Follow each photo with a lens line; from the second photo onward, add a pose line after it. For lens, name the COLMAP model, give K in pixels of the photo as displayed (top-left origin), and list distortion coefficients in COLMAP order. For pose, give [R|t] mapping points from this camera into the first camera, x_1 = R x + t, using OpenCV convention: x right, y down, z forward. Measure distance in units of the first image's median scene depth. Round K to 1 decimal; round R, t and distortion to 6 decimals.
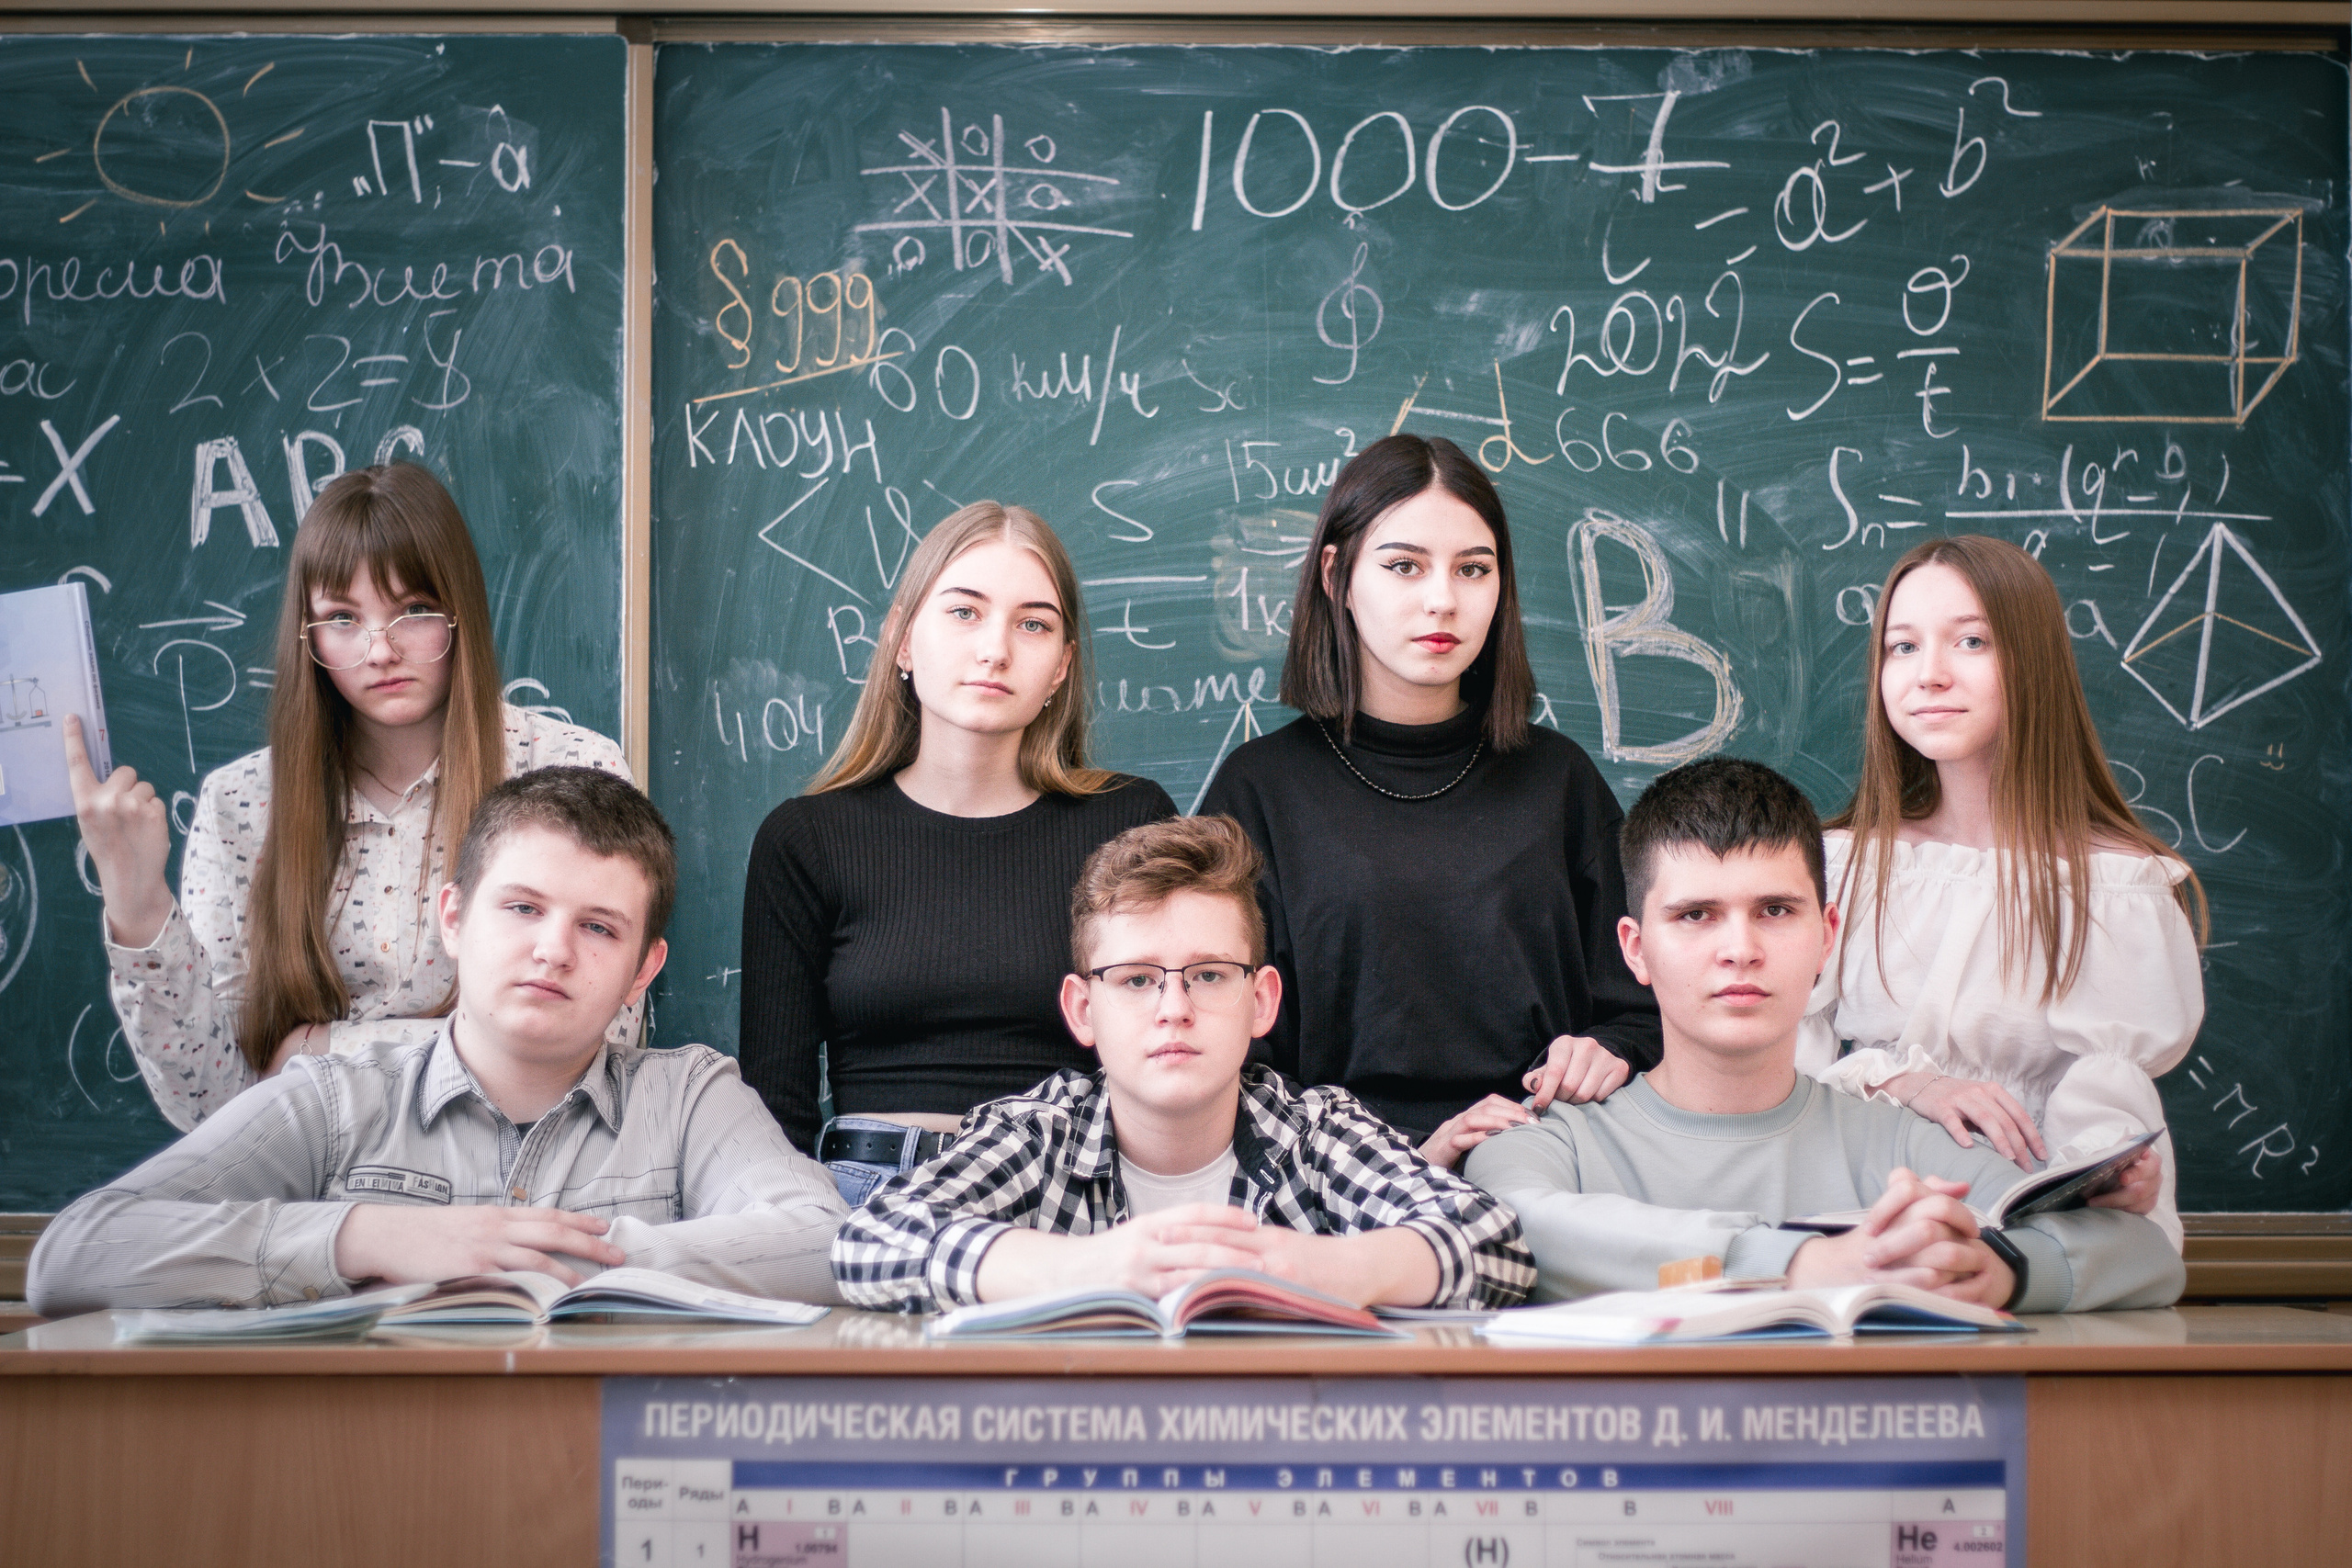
lens RADIAL K [[5503.3, 0, 1176.0], [0, 5503.3, 784.0], [0, 0, 1]] dist [-0.111182, 0.087131]
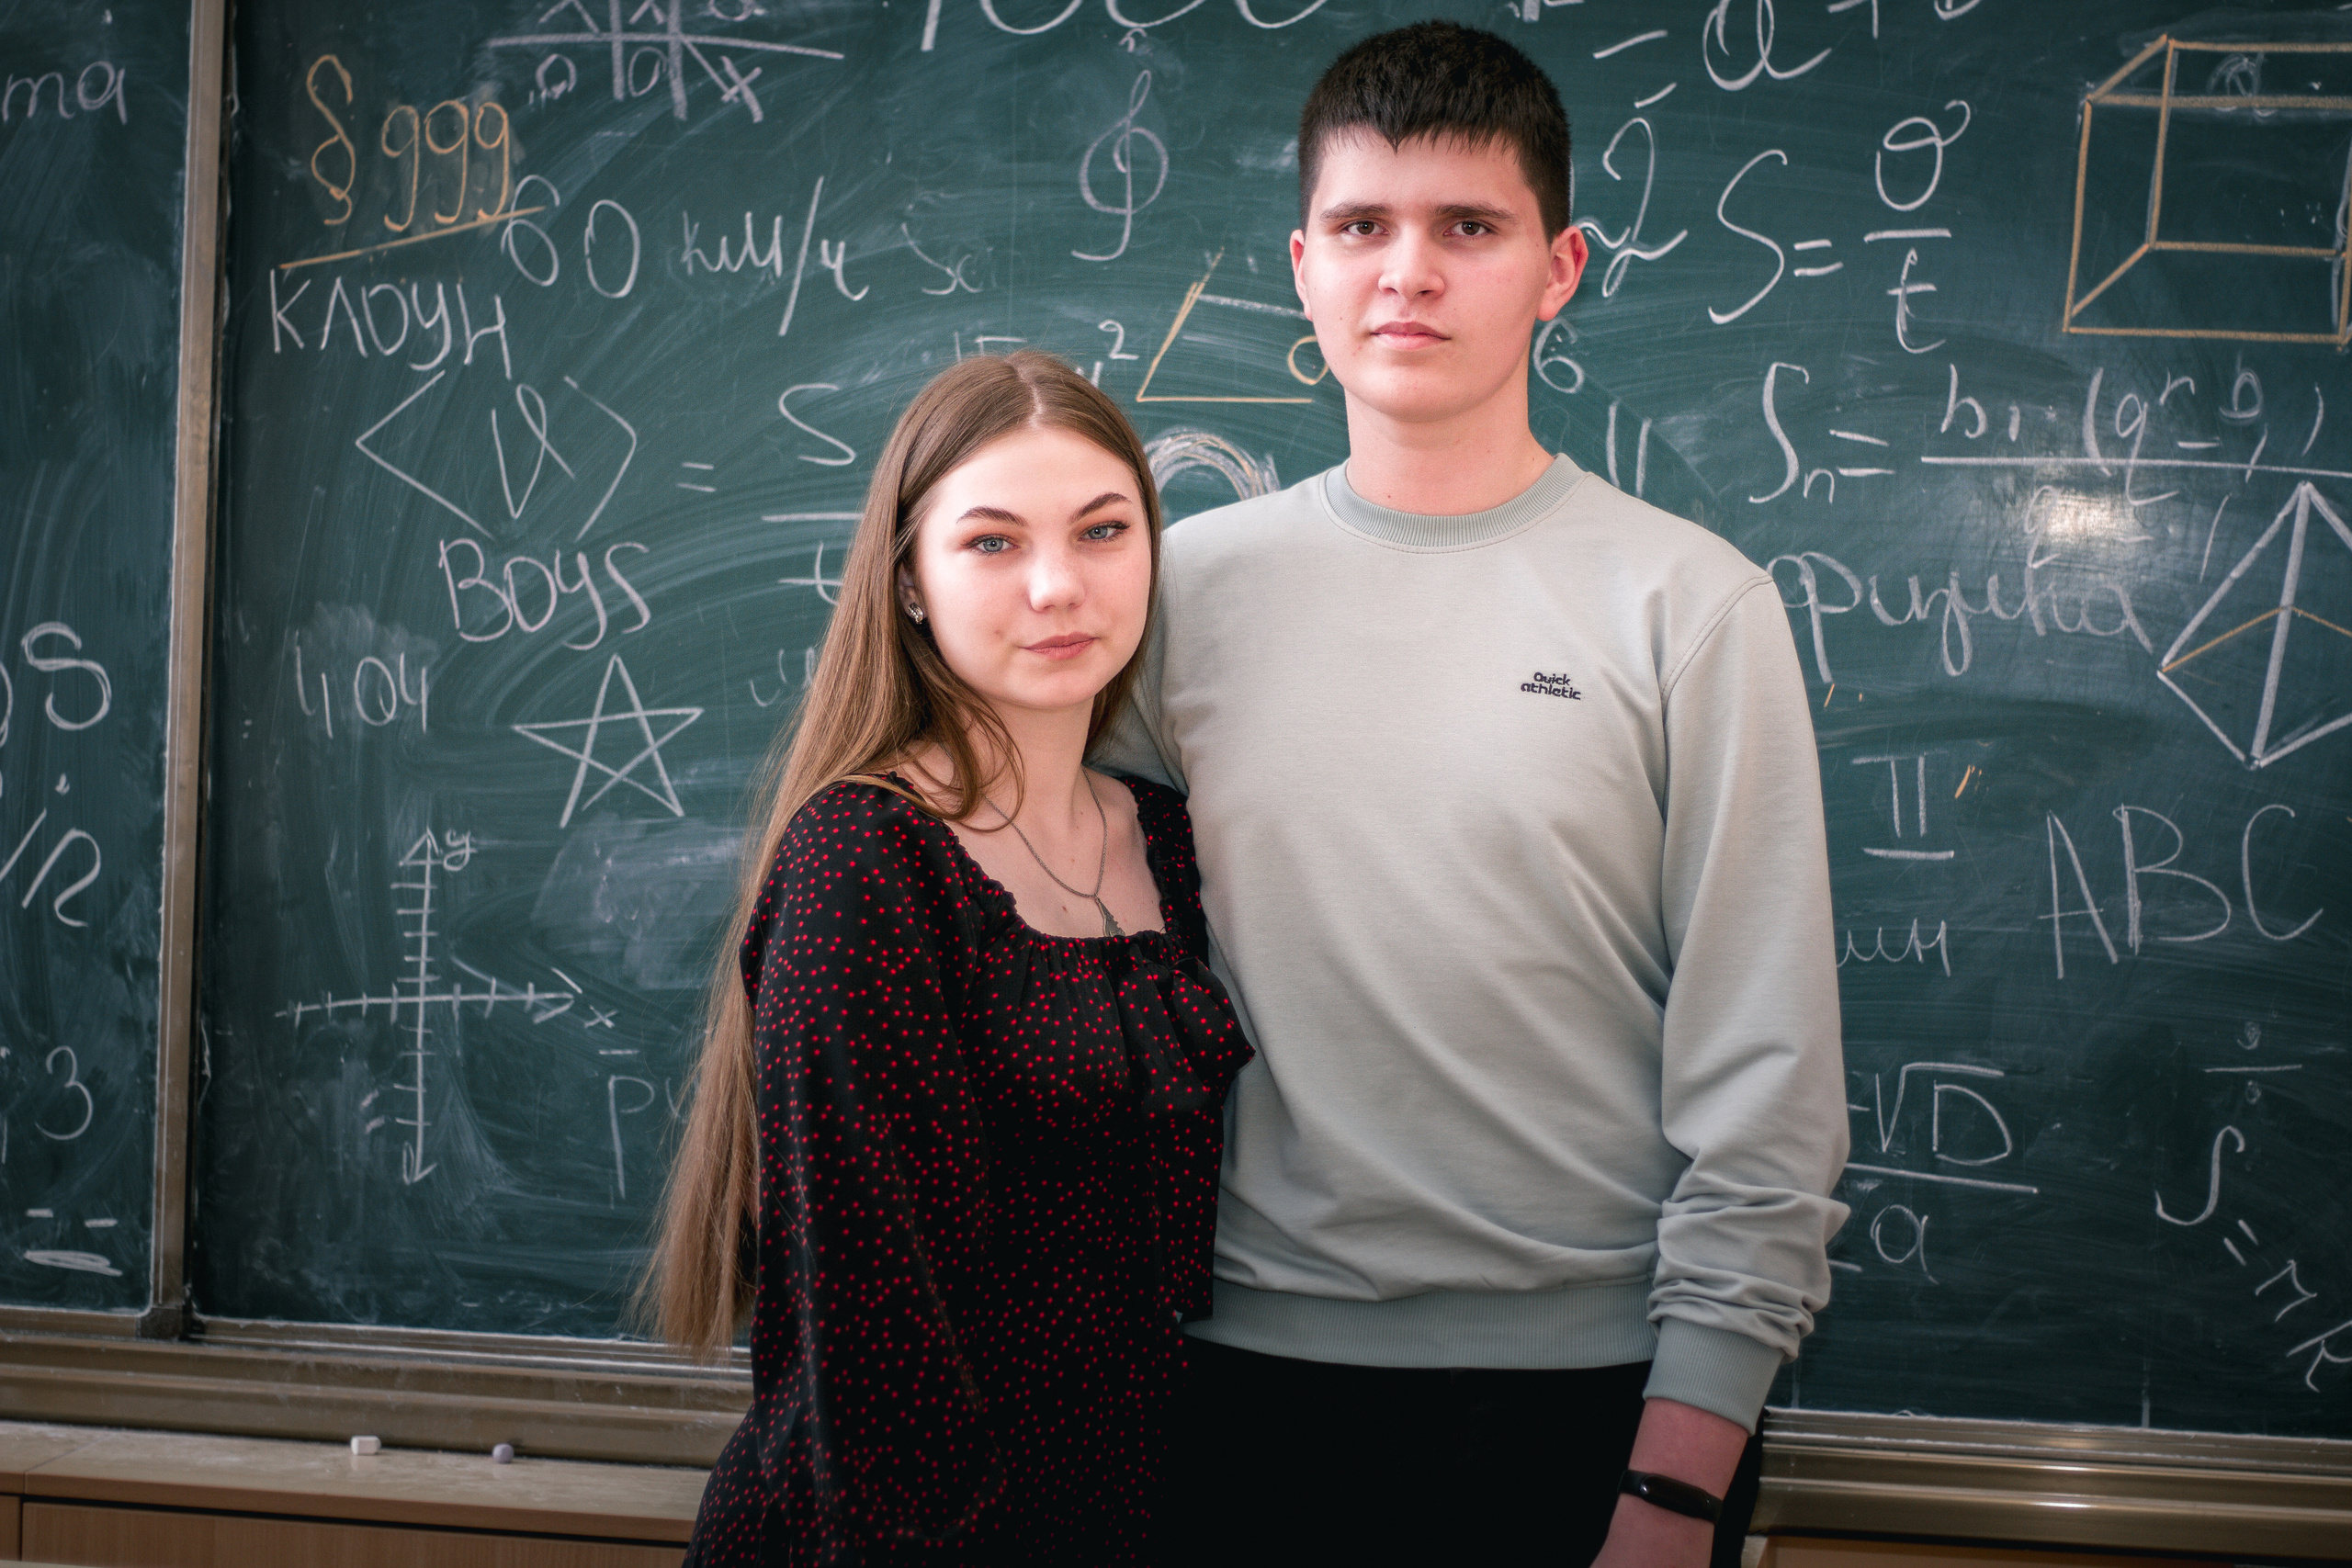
lens RADIAL K [[5512.2, 0, 1176.0], [0, 5512.2, 784.0], [0, 0, 1]] dist [-0.110753, 0.051052]
pose [[0.980658, 0.041124, -0.191360, 0.185096], [-0.026657, 0.996630, 0.077572, -0.060297], [0.193905, -0.070971, 0.978450, 0.265951]]
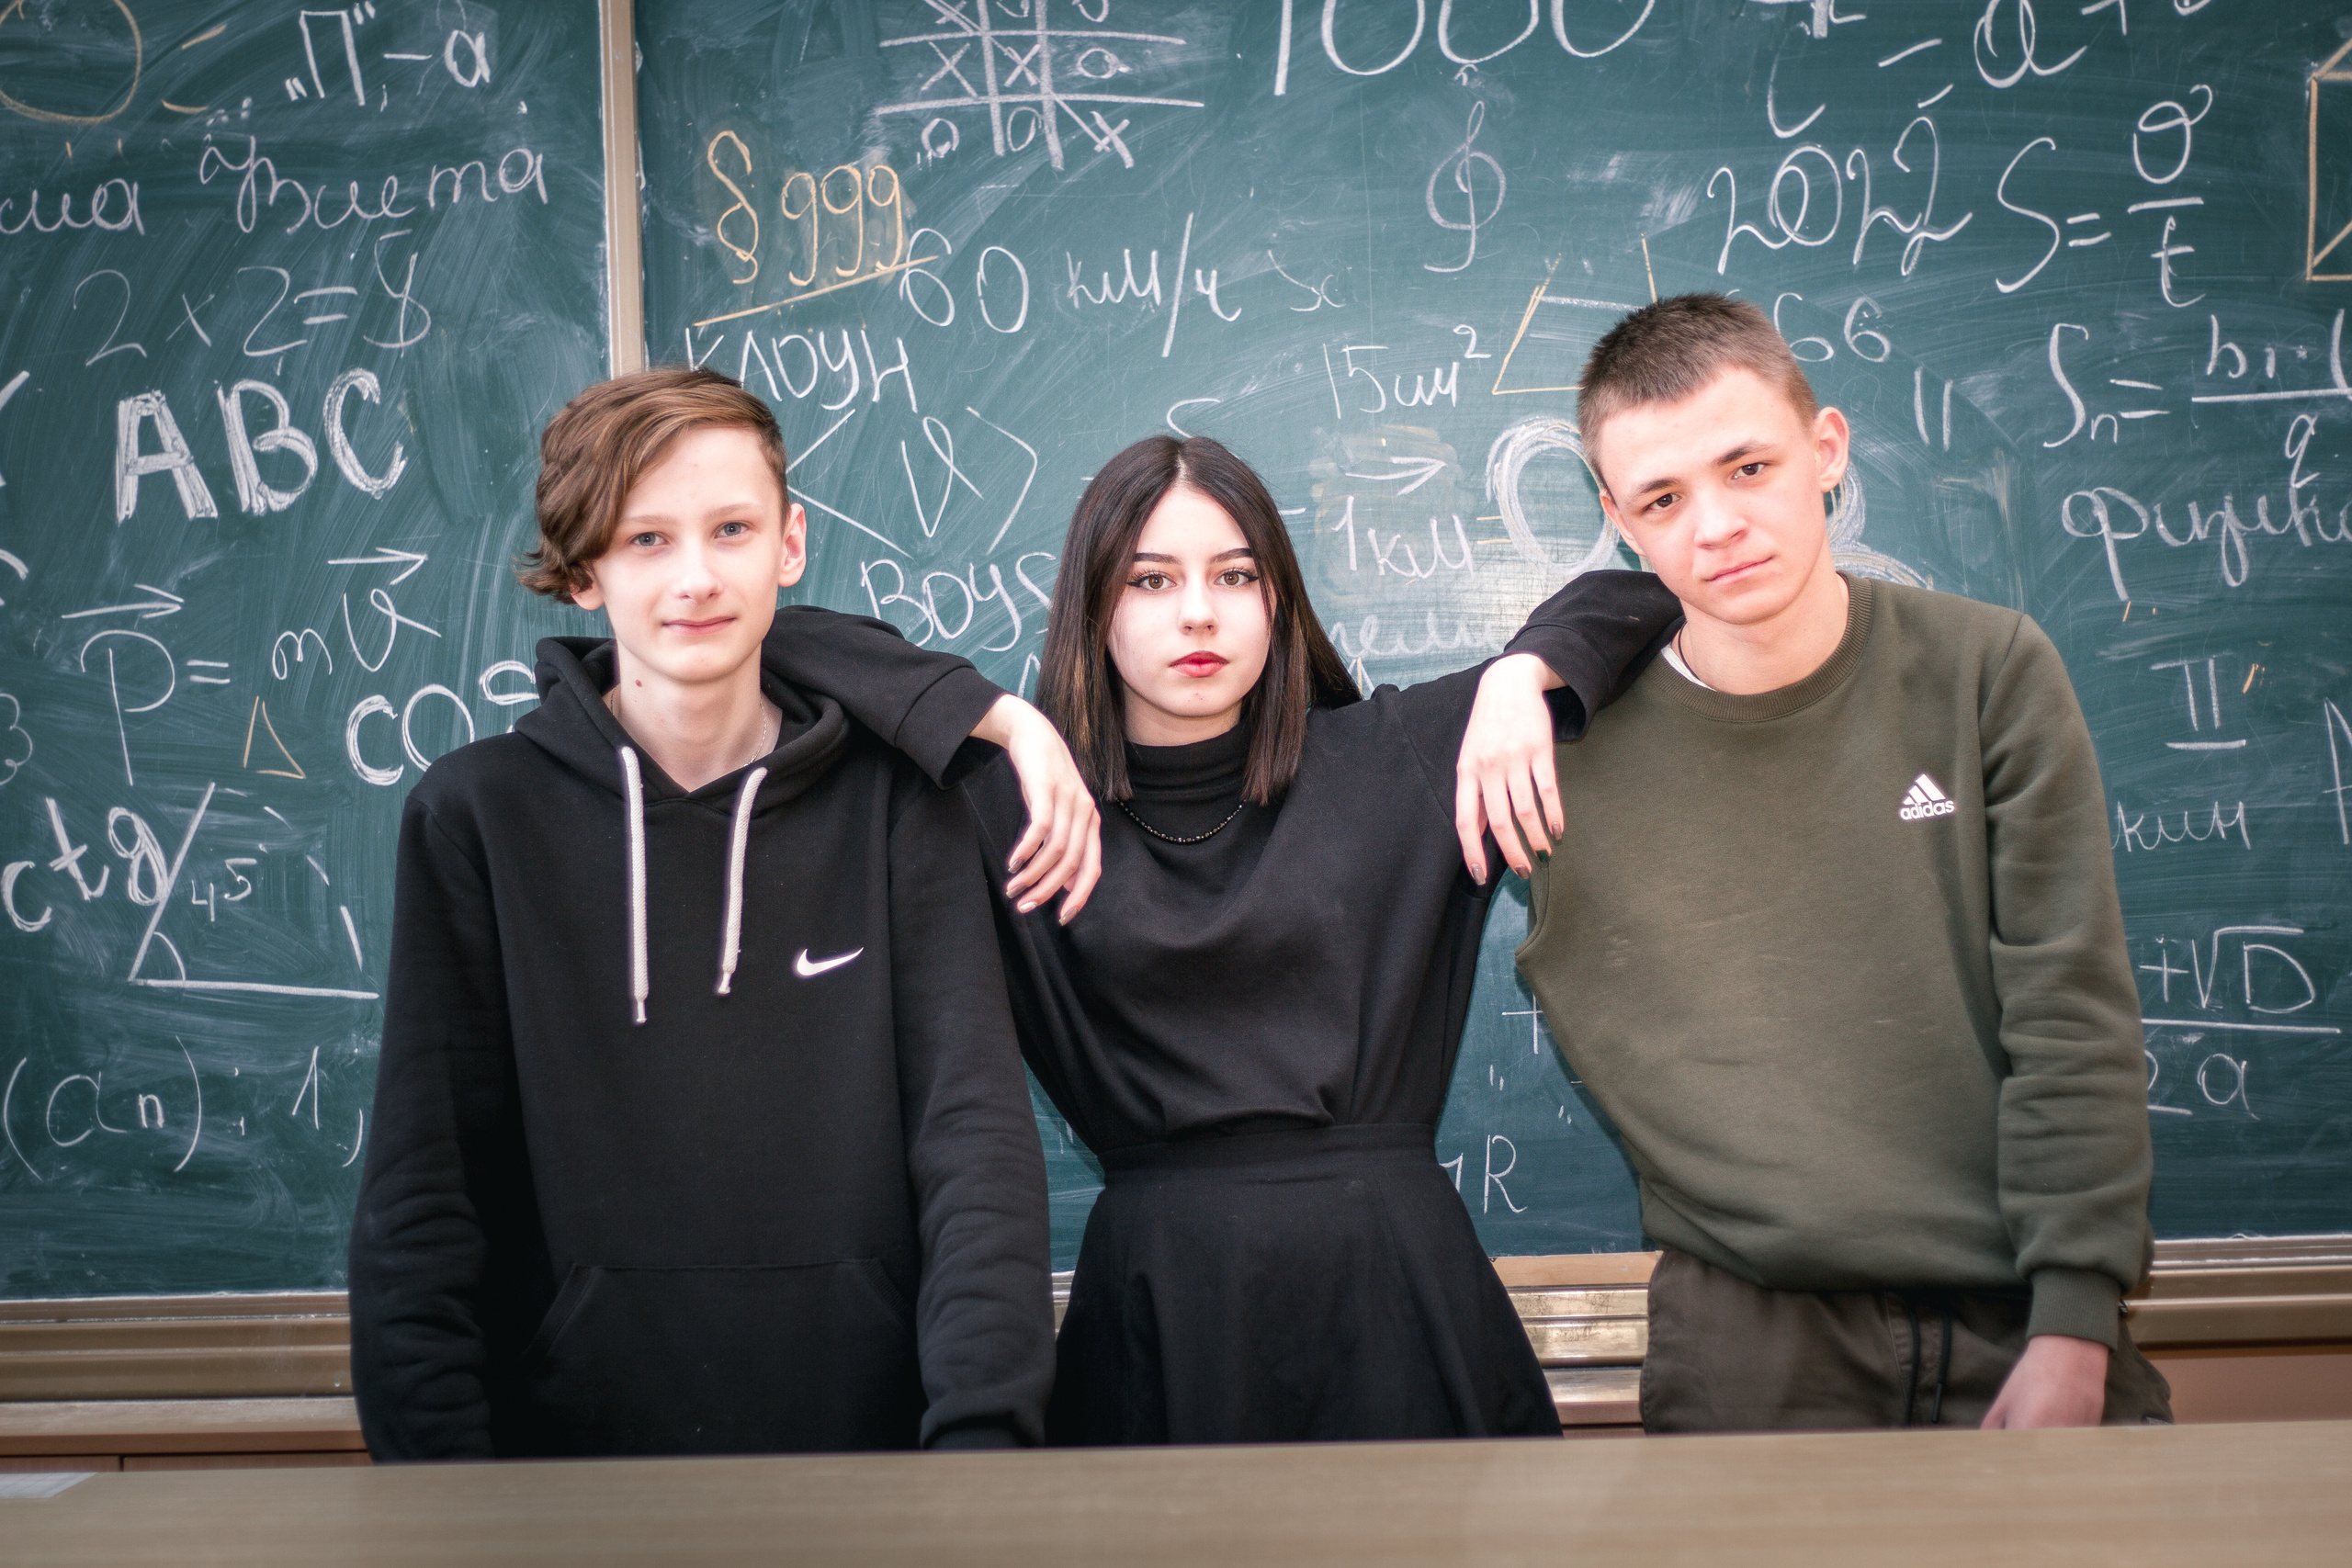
lens RADIAL K [[5512.2, 0, 1176.0], [0, 5512.2, 784.0], [0, 0, 1]] dist [-0.110753, 0.051052]
pose [[0.995211, -0.032869, -0.092061, 0.061988], [0.037950, 0.997820, 0.053994, -0.041860], [0.090085, -0.057229, 0.994288, 0.157745]]
